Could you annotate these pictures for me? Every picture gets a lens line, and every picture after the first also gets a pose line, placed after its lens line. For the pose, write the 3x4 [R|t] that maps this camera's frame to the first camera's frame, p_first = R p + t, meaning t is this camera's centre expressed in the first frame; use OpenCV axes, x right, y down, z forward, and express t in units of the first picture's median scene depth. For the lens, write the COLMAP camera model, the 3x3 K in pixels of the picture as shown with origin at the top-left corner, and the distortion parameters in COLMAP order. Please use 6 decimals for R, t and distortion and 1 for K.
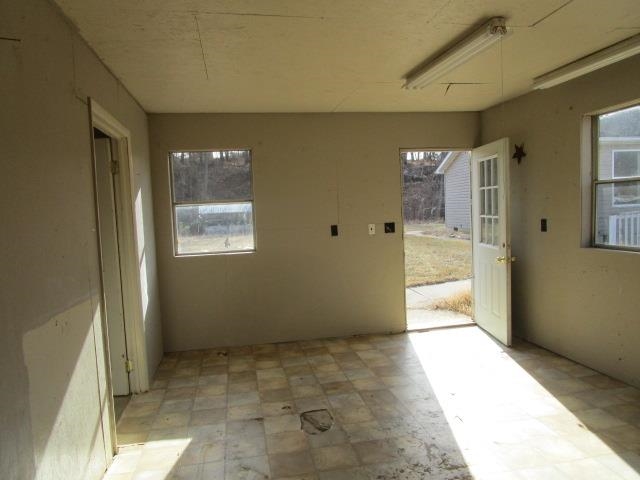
lens RADIAL K [[455.5, 0, 317.3], [0, 455.5, 239.3], [0, 0, 1]] dist [-0.031361, 0.000986]
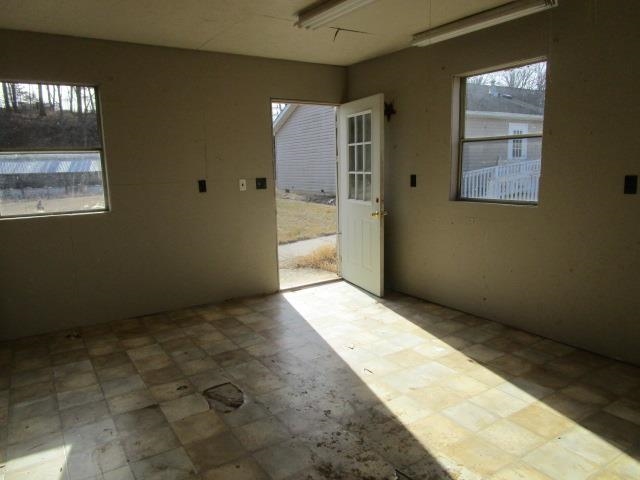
lens RADIAL K [[455.5, 0, 321.1], [0, 455.5, 239.8], [0, 0, 1]] dist [-0.031361, 0.000986]
pose [[0.922506, -0.040128, 0.383892, -0.118105], [0.009421, 0.996626, 0.081539, 0.018873], [-0.385868, -0.071604, 0.919771, 0.104026]]
